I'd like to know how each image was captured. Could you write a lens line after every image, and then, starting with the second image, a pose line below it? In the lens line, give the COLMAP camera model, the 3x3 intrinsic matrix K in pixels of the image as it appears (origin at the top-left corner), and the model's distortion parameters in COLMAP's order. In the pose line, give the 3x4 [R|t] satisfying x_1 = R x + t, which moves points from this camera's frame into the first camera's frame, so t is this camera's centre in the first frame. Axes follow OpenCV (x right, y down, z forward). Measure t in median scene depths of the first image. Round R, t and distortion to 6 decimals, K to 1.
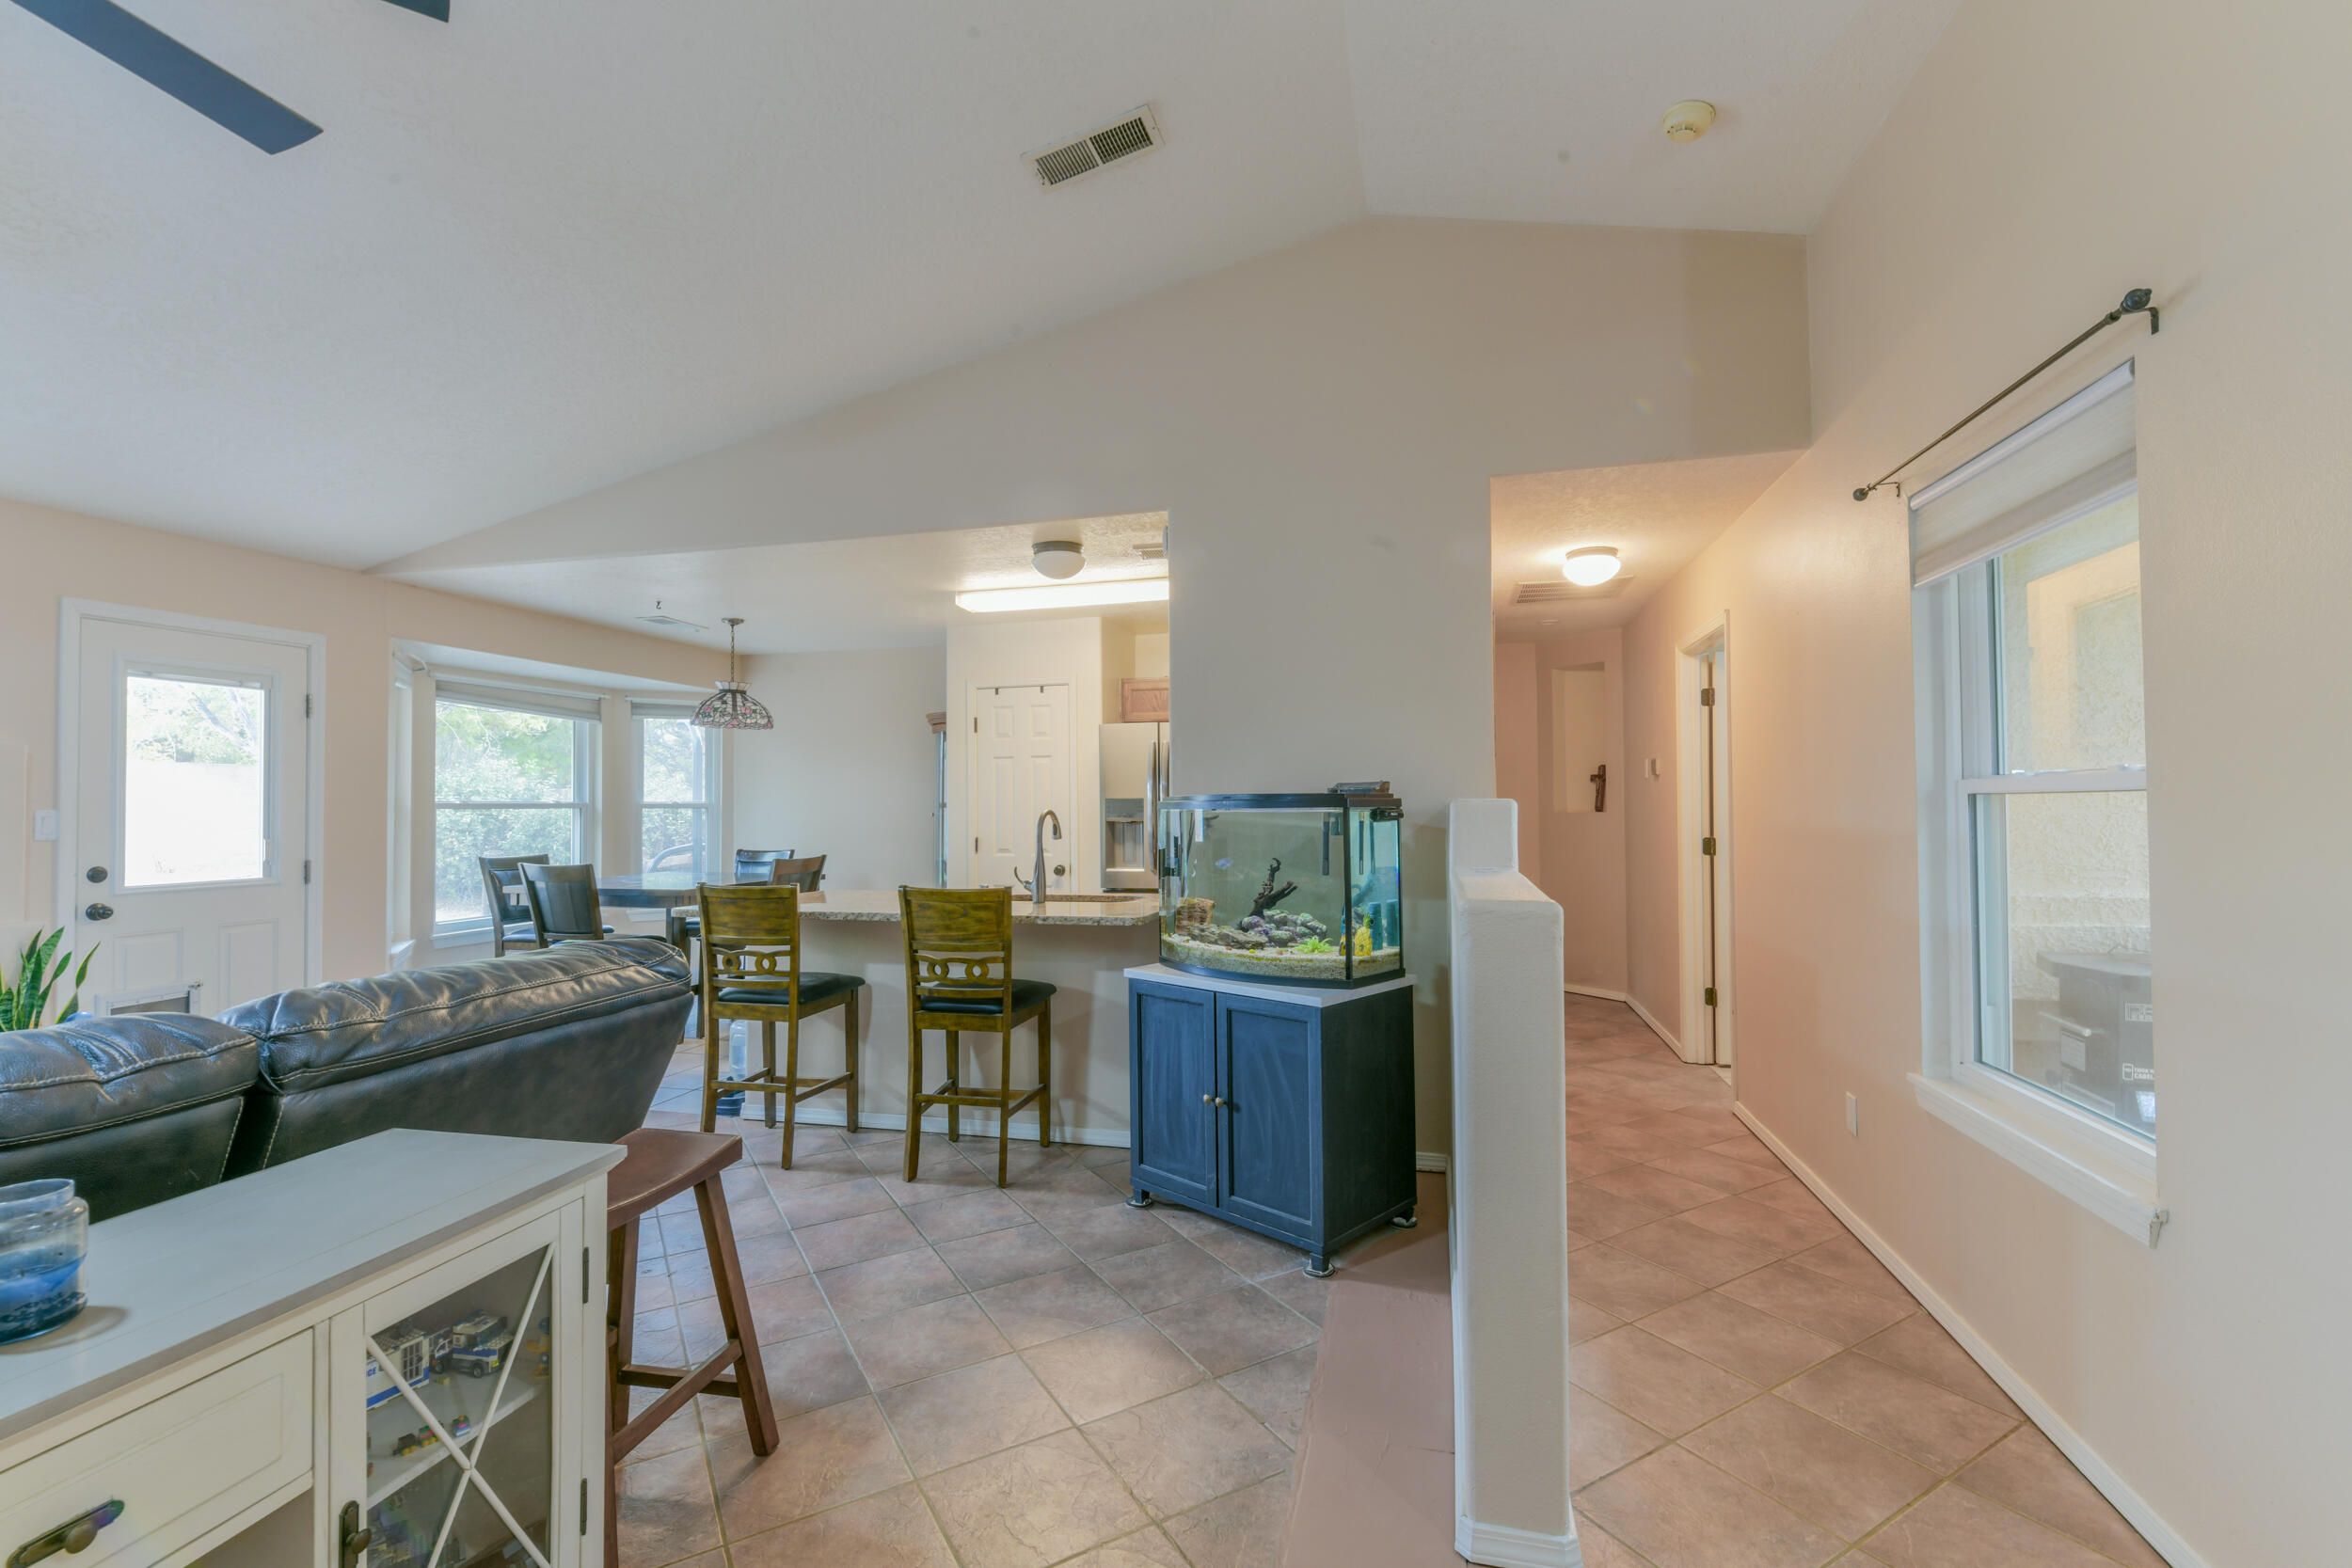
lens RADIAL K [[1011.3, 0, 1175.0], [0, 1011.3, 782.1], [0, 0, 1]] dist [0.017790, -0.011537]
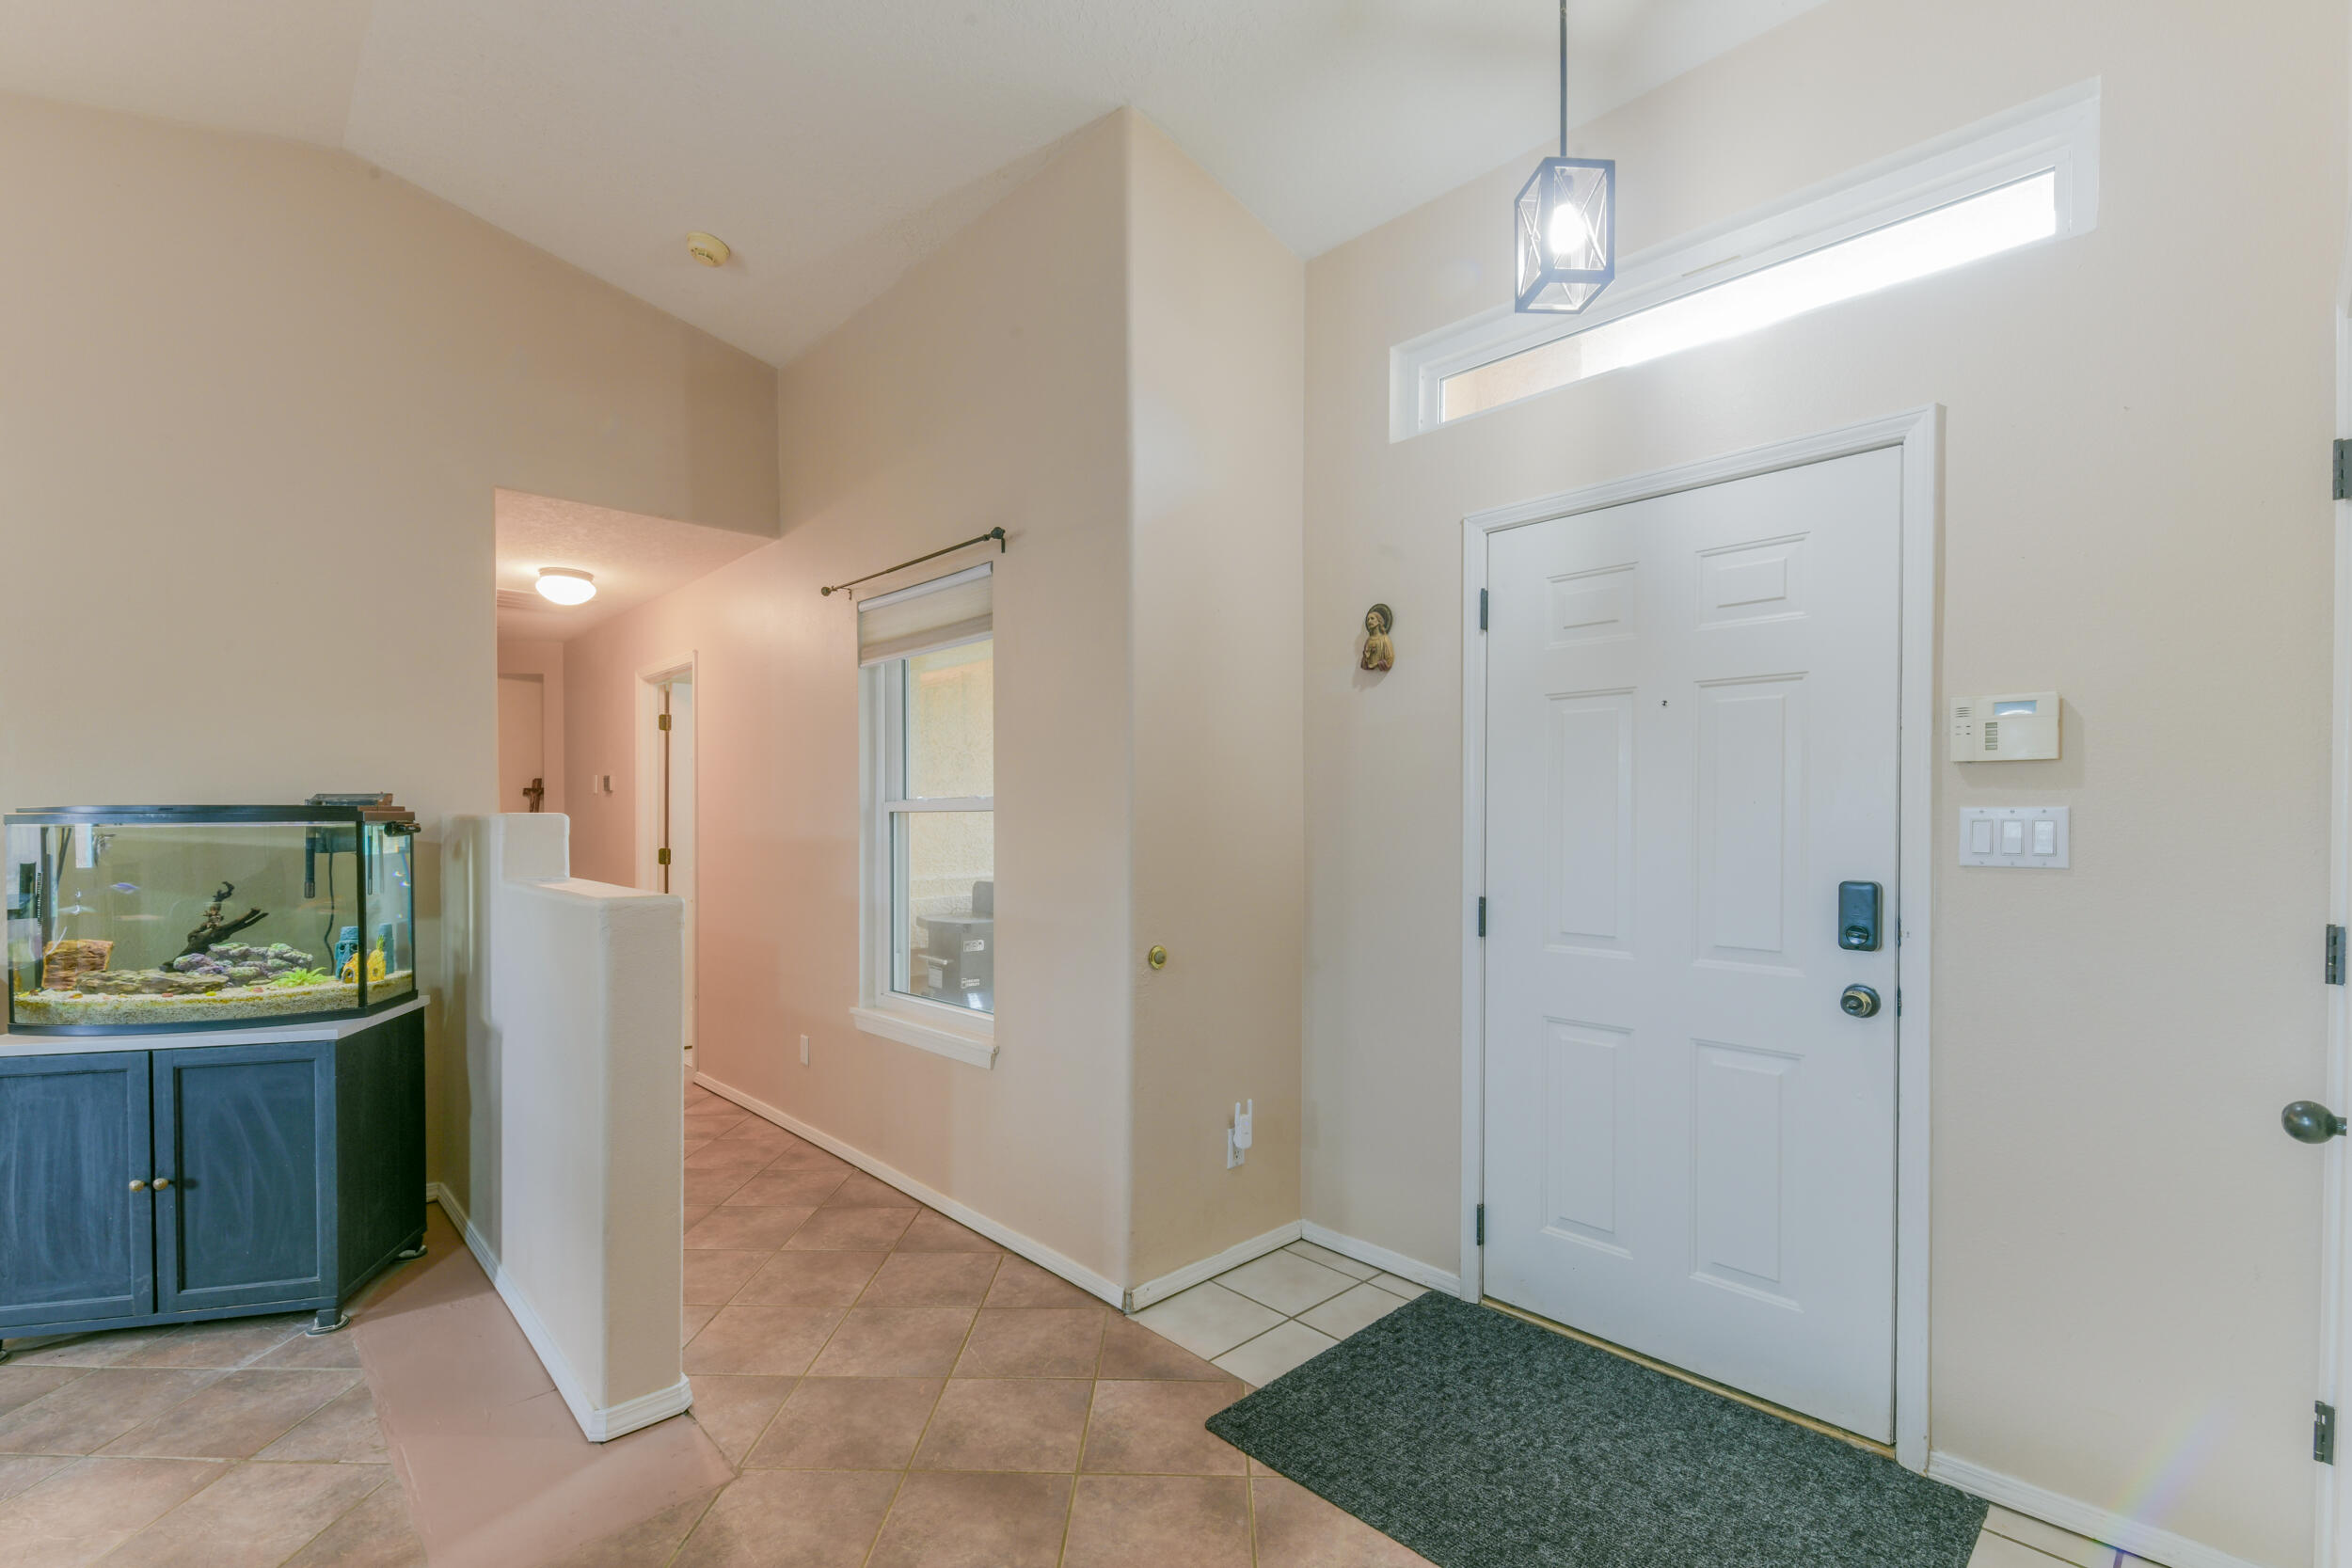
lens RADIAL K [[1030.9, 0, 1166.3], [0, 1030.9, 821.7], [0, 0, 1]] dist [0.019127, -0.010068]
pose [[0.535163, -0.000694, 0.844749, -0.216941], [-0.019837, 0.999714, 0.013388, -0.001532], [-0.844516, -0.023922, 0.534995, -0.114571]]
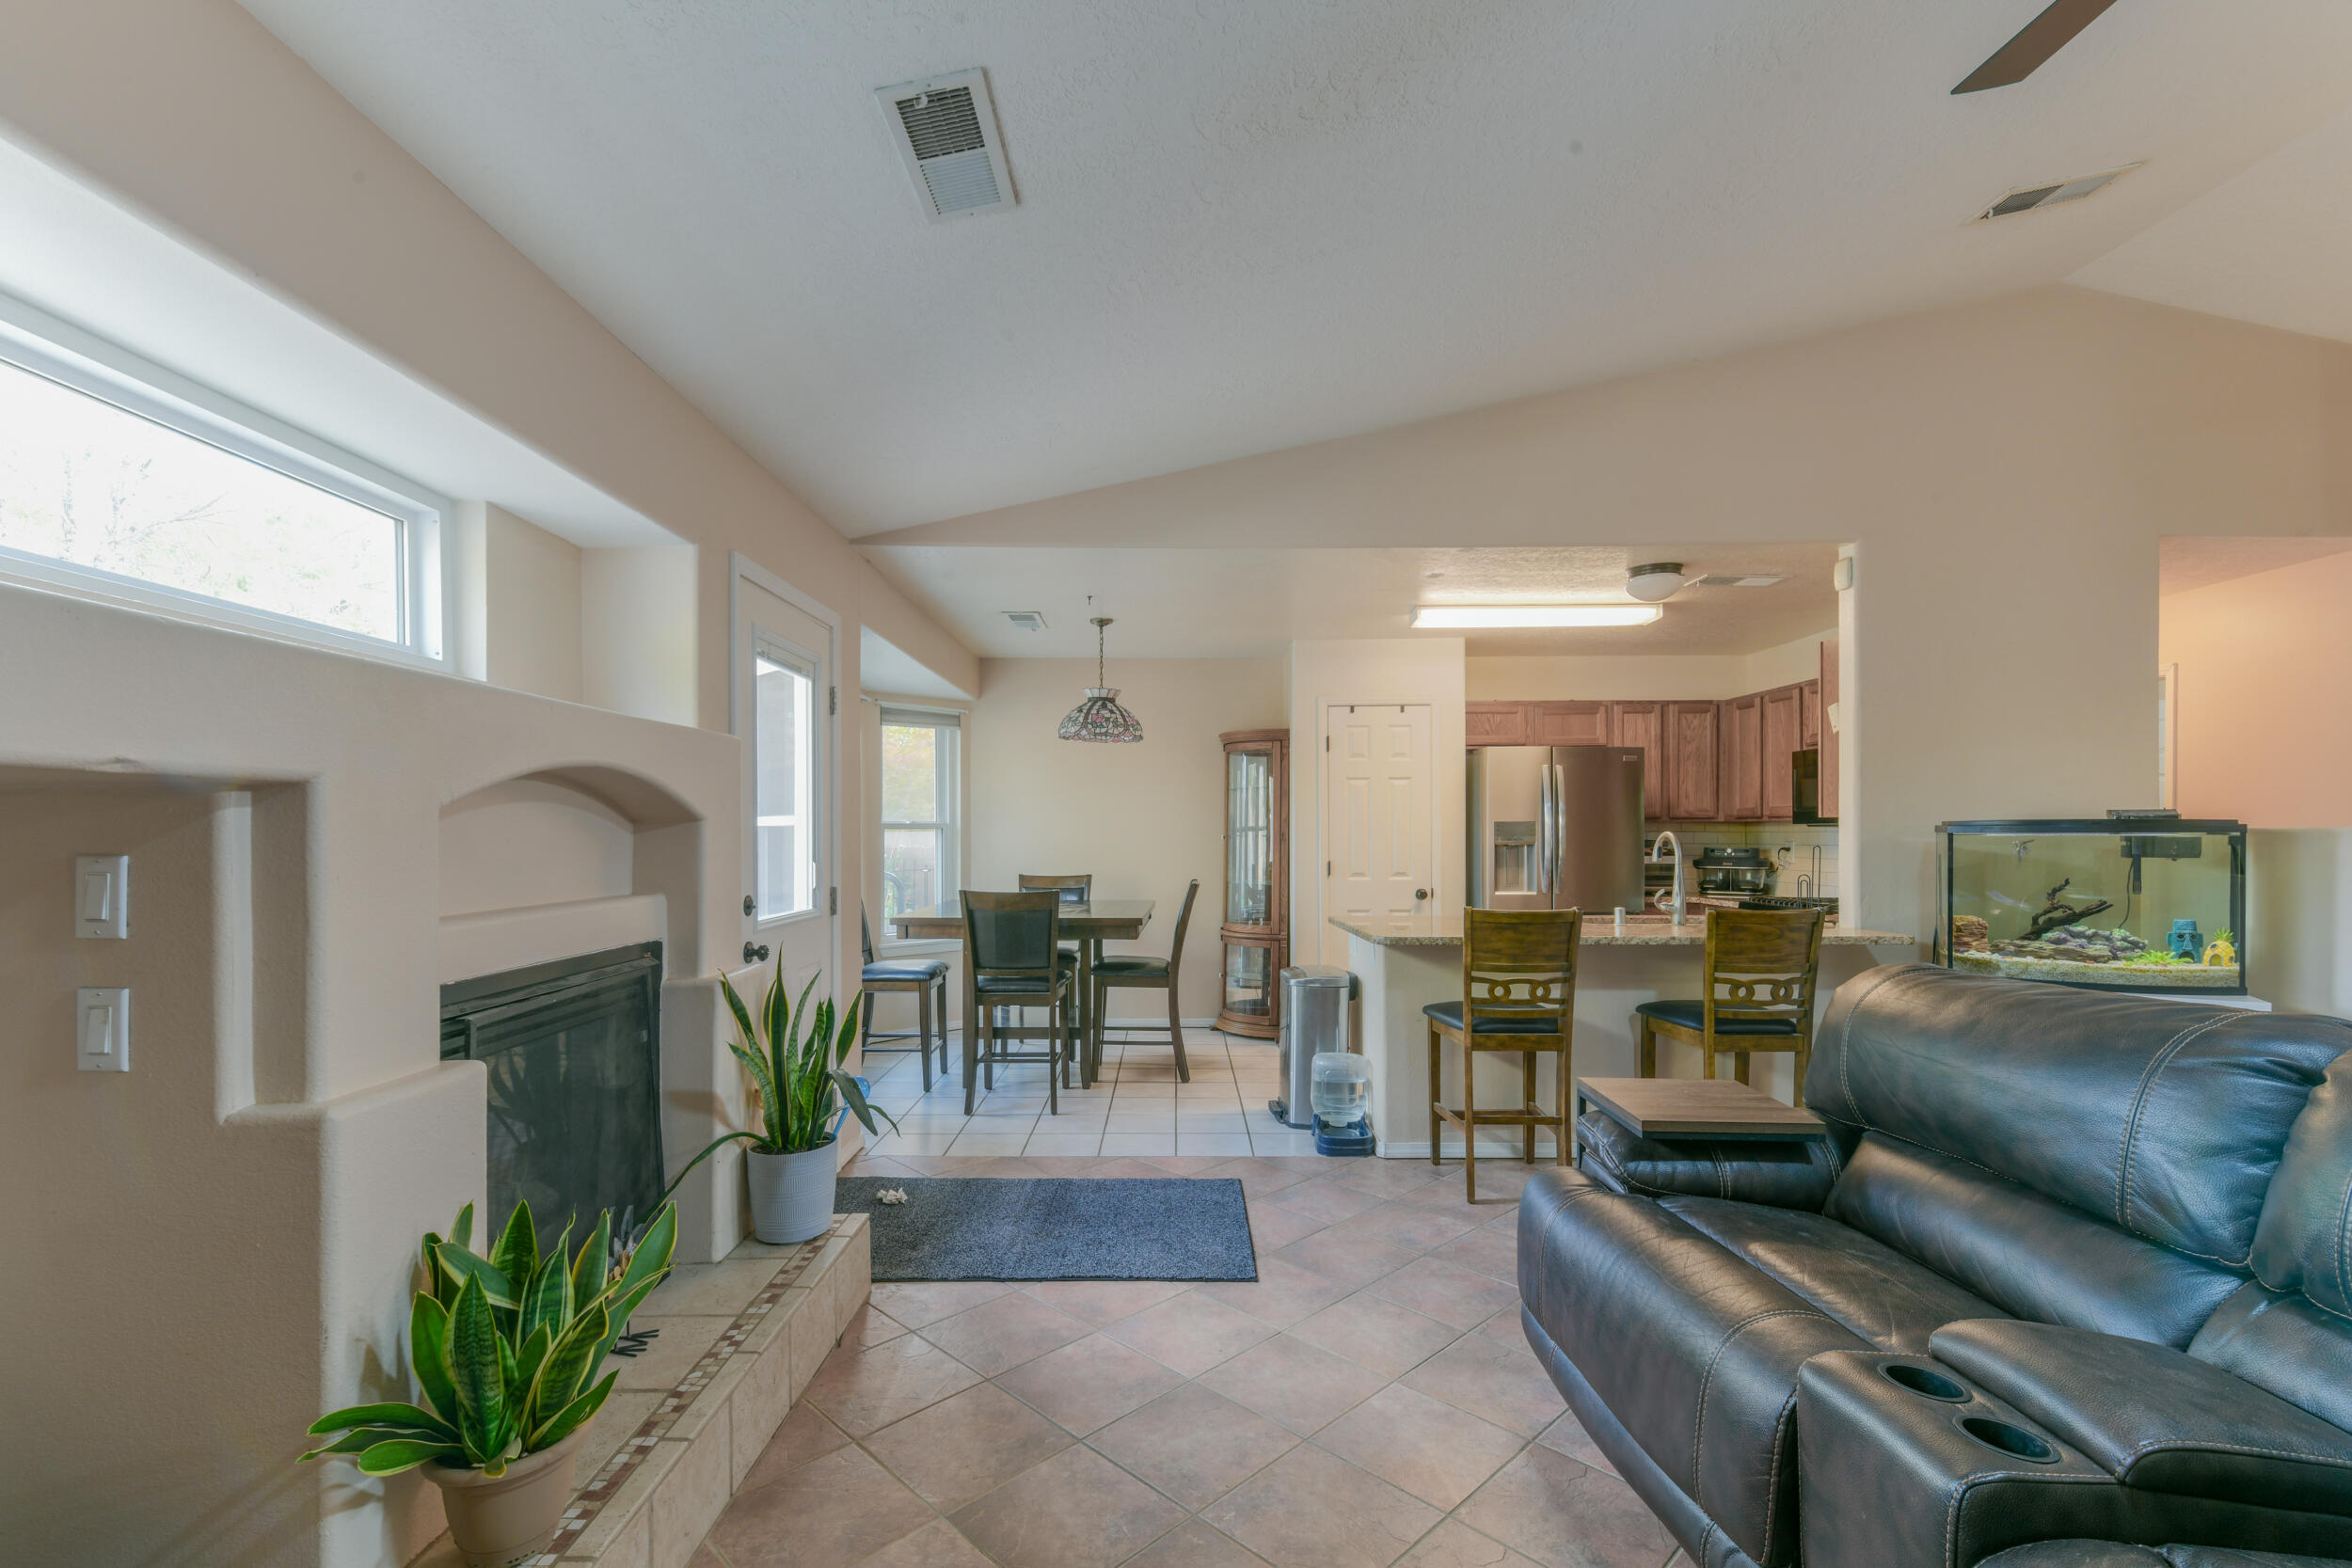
lens RADIAL K [[1033.9, 0, 1170.3], [0, 1033.9, 834.0], [0, 0, 1]] dist [0.025123, -0.014723]
pose [[0.967832, 0.004981, 0.251548, -1.143634], [-0.011740, 0.999609, 0.025376, 0.010875], [-0.251323, -0.027513, 0.967512, 0.172735]]
